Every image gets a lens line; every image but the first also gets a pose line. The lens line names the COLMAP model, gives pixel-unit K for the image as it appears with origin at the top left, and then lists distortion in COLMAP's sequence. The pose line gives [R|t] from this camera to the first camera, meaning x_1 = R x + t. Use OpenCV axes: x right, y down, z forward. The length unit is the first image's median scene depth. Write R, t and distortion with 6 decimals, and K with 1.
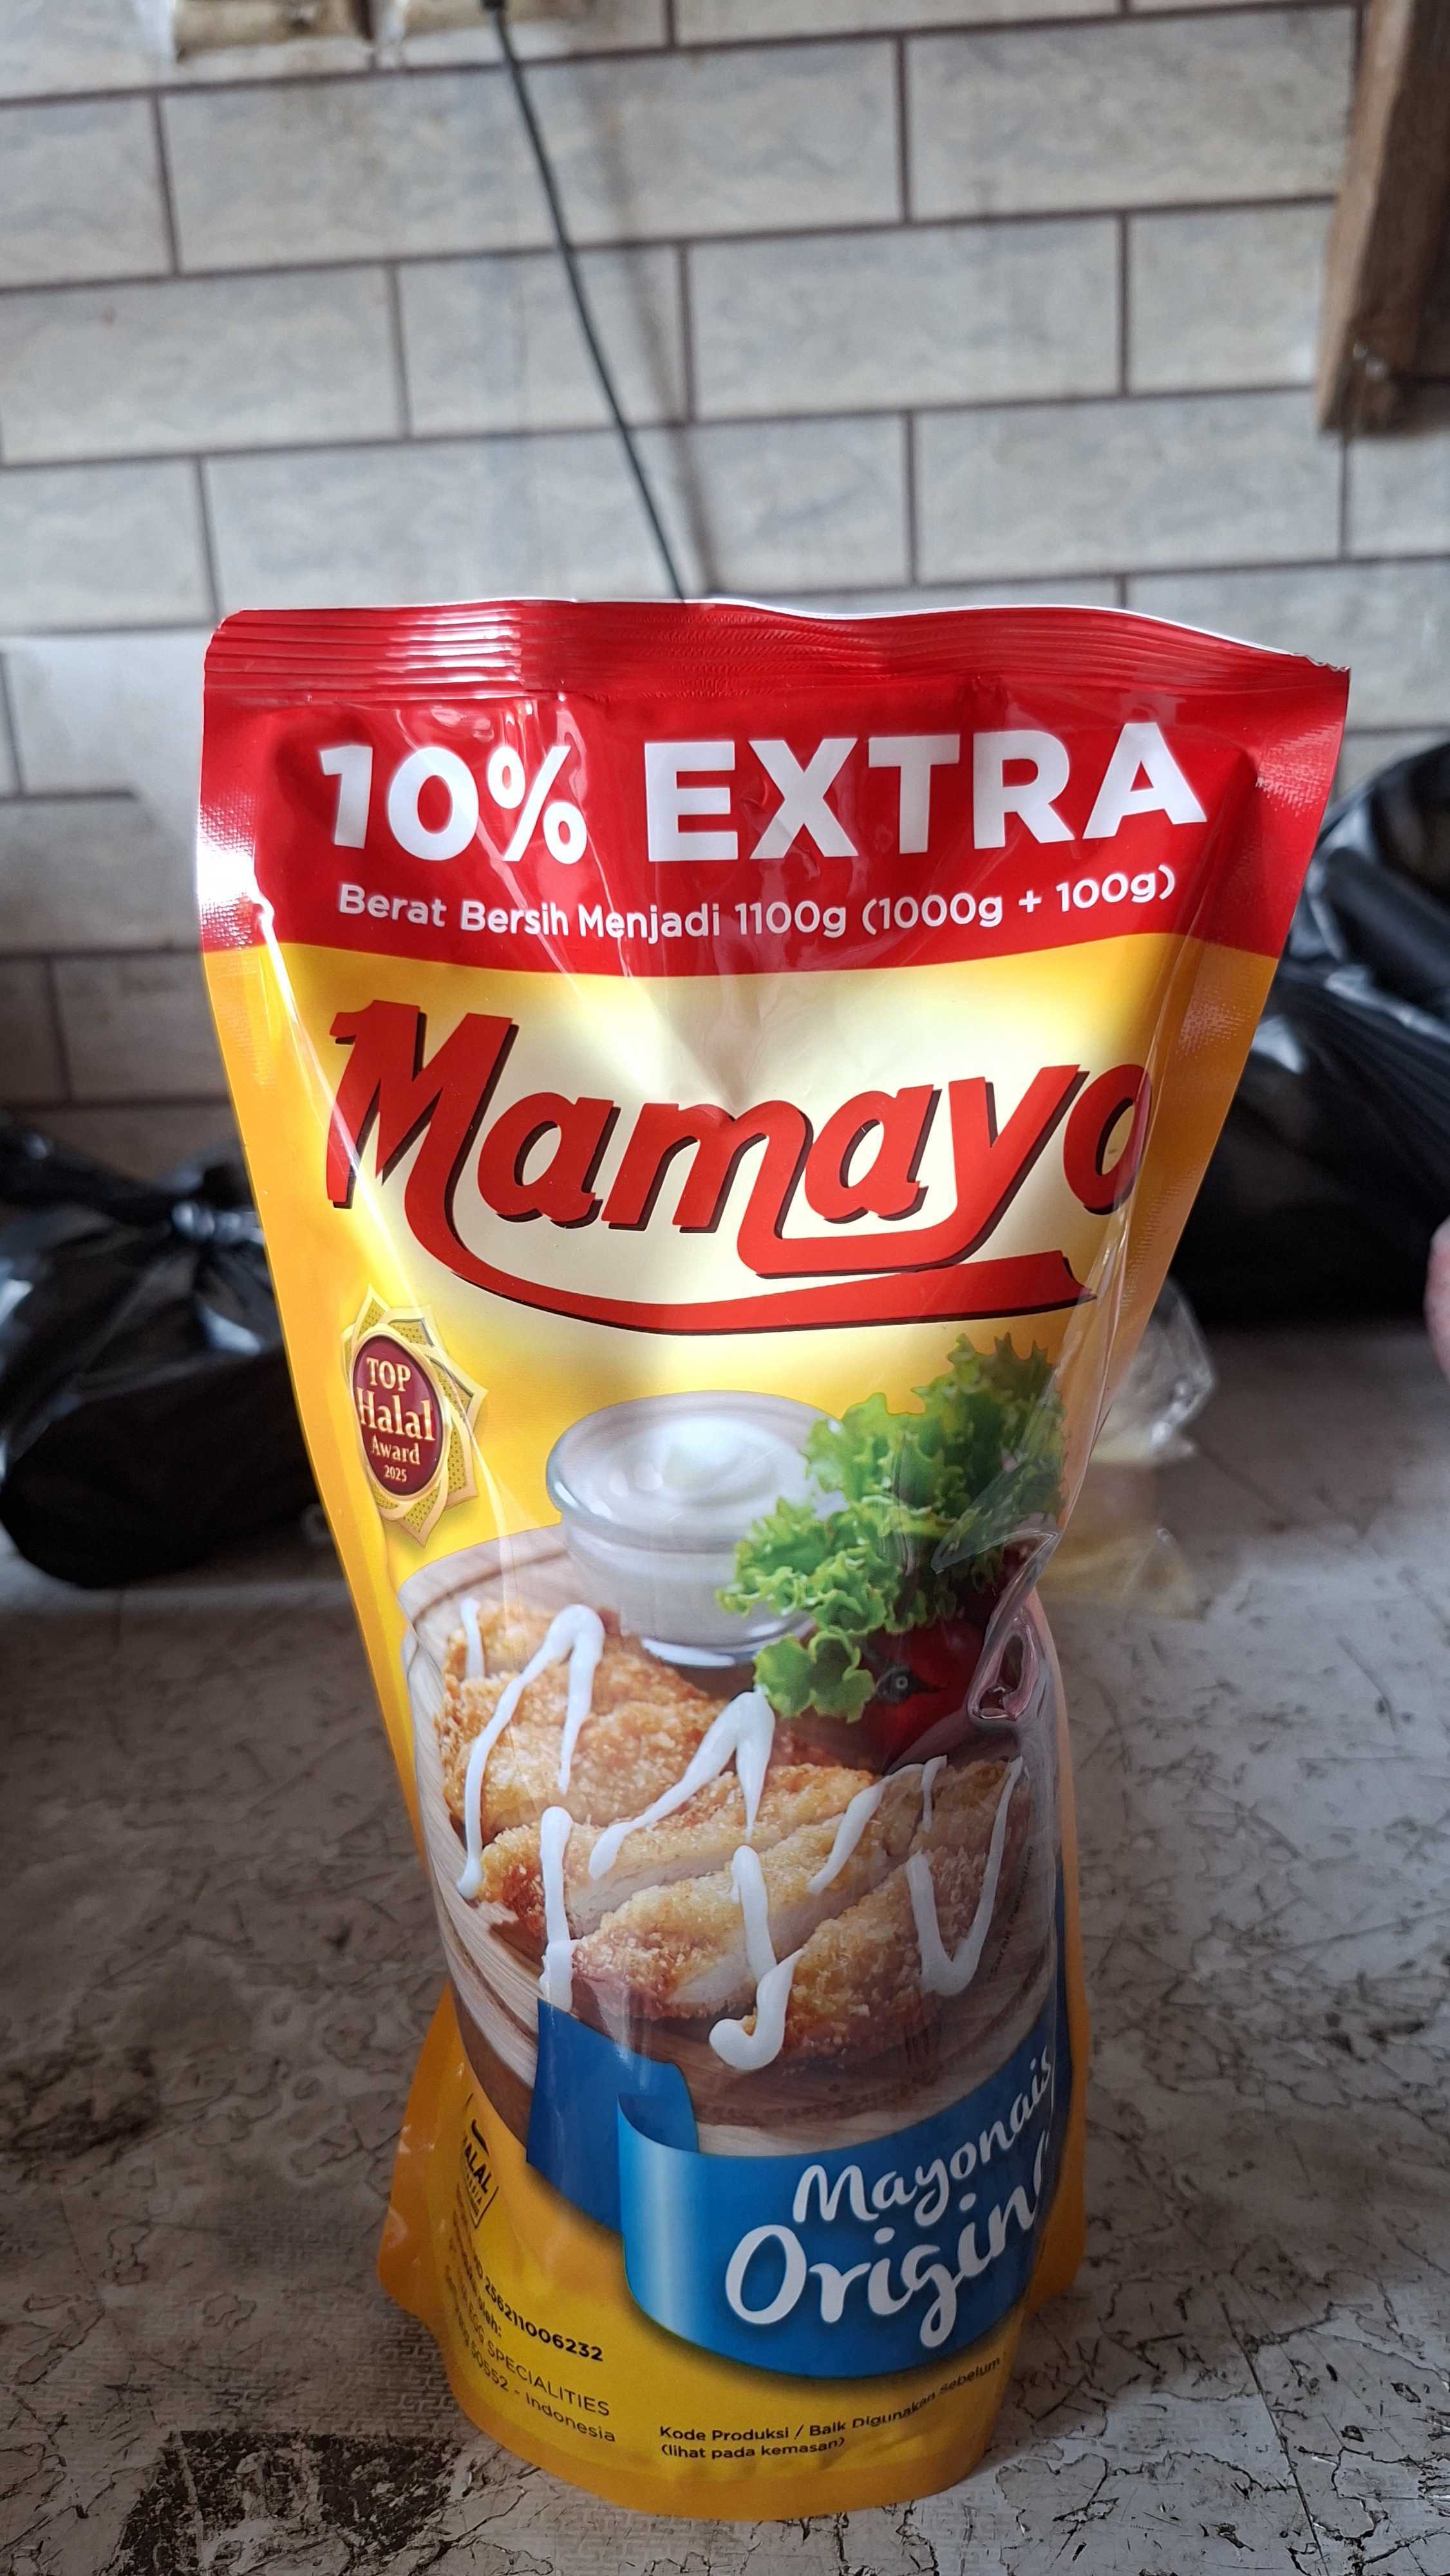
lens RADIAL K [[1661.0, 0, 785.2], [0, 1661.0, 1276.6], [0, 0, 1]] dist [0.087612, -0.112531]
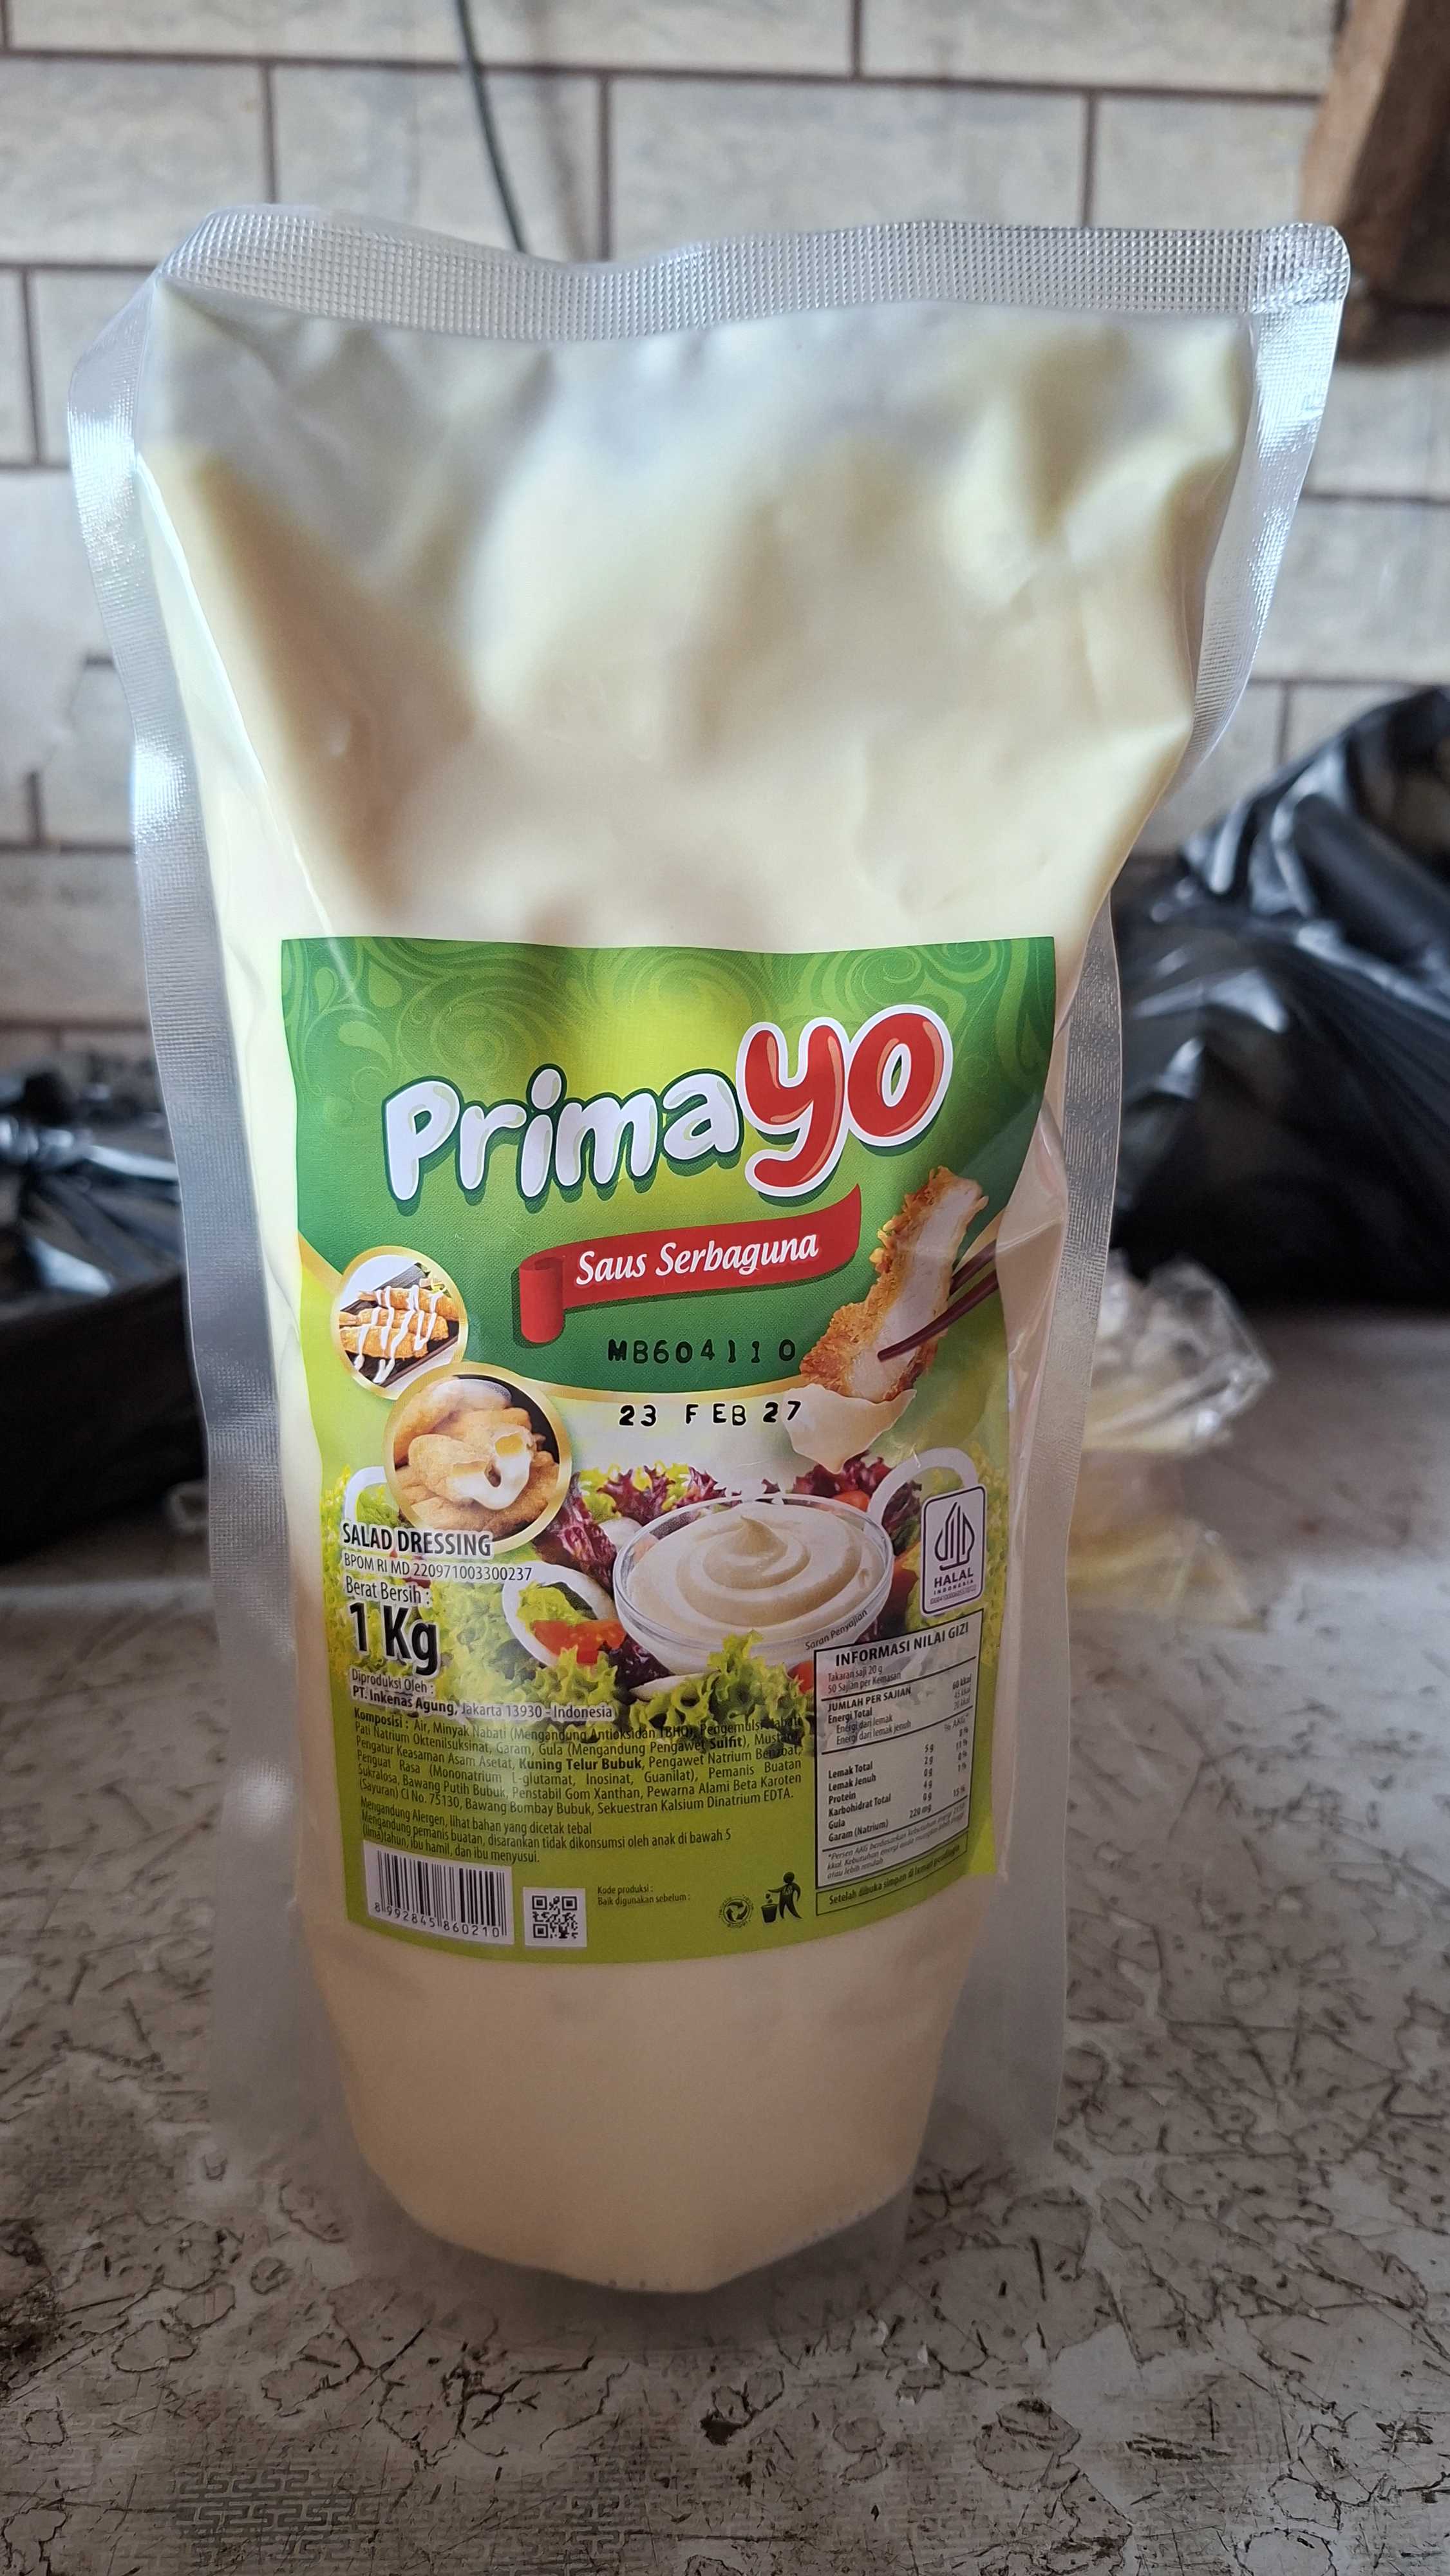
lens RADIAL K [[1727.6, 0, 776.2], [0, 1727.6, 1285.6], [0, 0, 1]] dist [0.008196, -0.027327]
pose [[0.992775, 0.026060, 0.117125, -0.118962], [-0.025949, 0.999660, -0.002476, 0.043823], [-0.117149, -0.000581, 0.993114, 0.181664]]
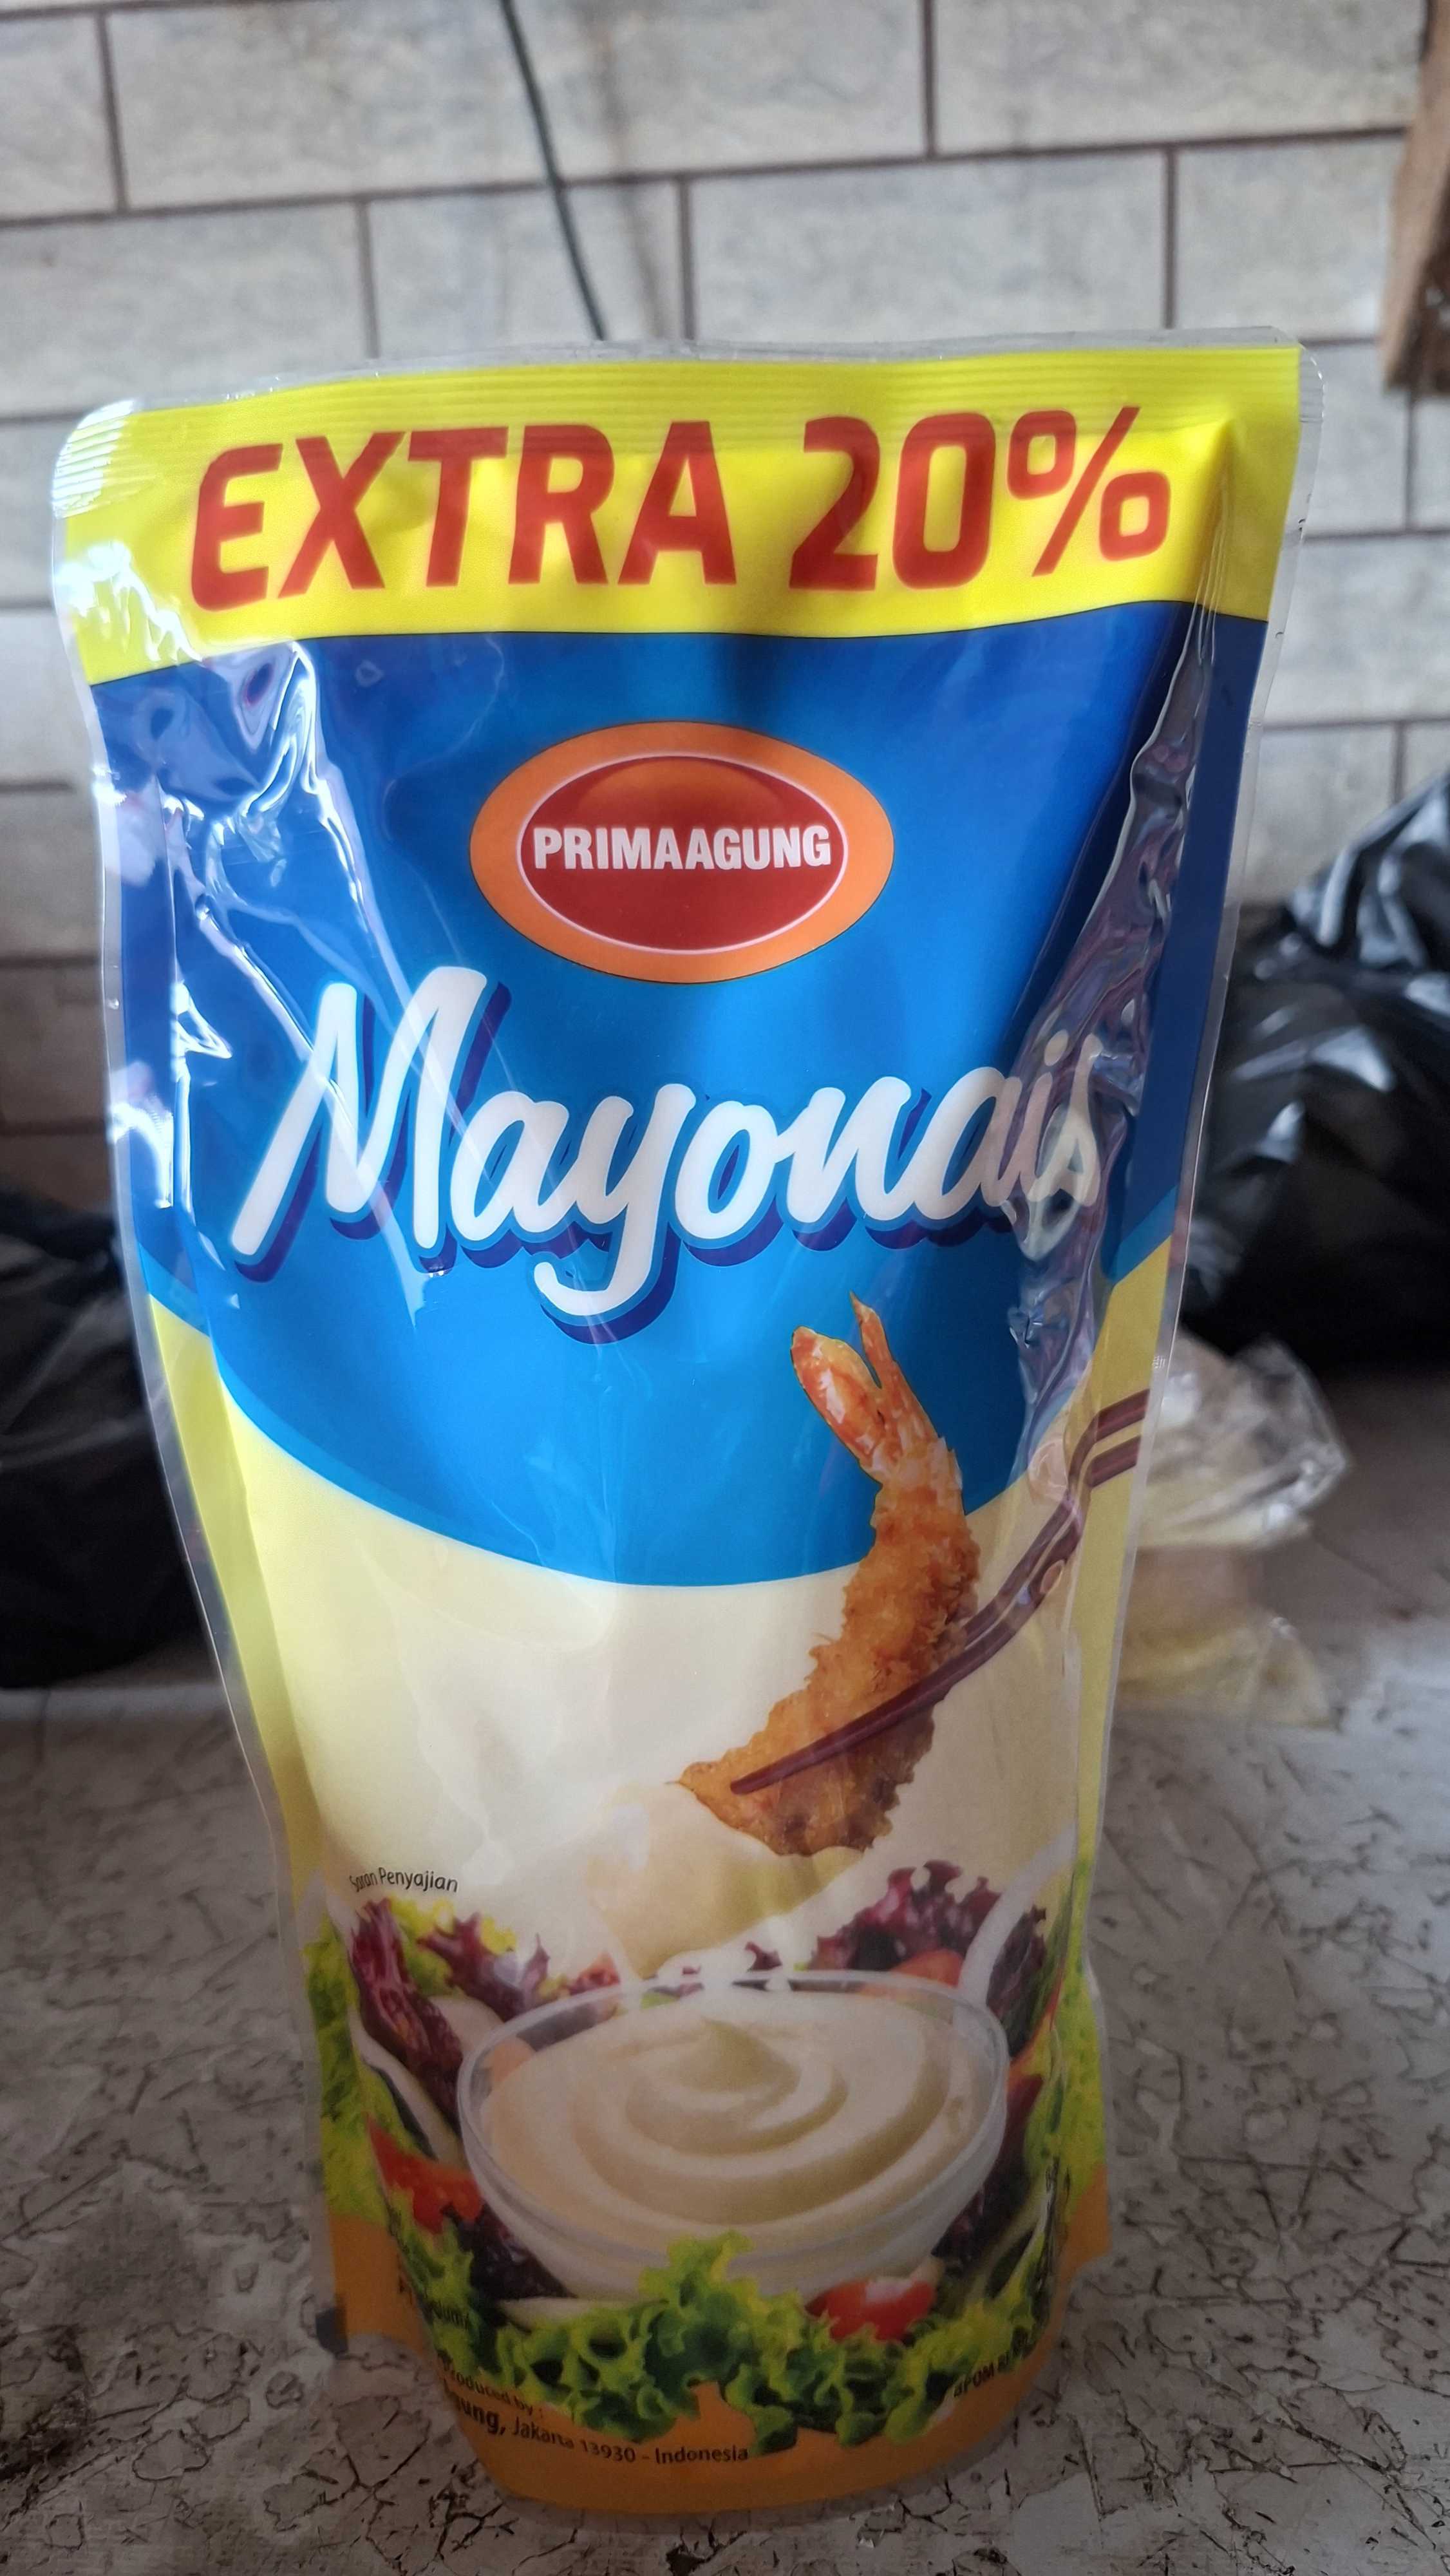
lens RADIAL K [[1741.3, 0, 757.2], [0, 1741.3, 1301.4], [0, 0, 1]] dist [-0.012502, -0.003137]
pose [[0.999974, 0.000743, 0.007109, -0.054098], [-0.000669, 0.999946, -0.010408, -0.000121], [-0.007117, 0.010403, 0.999921, 0.153184]]
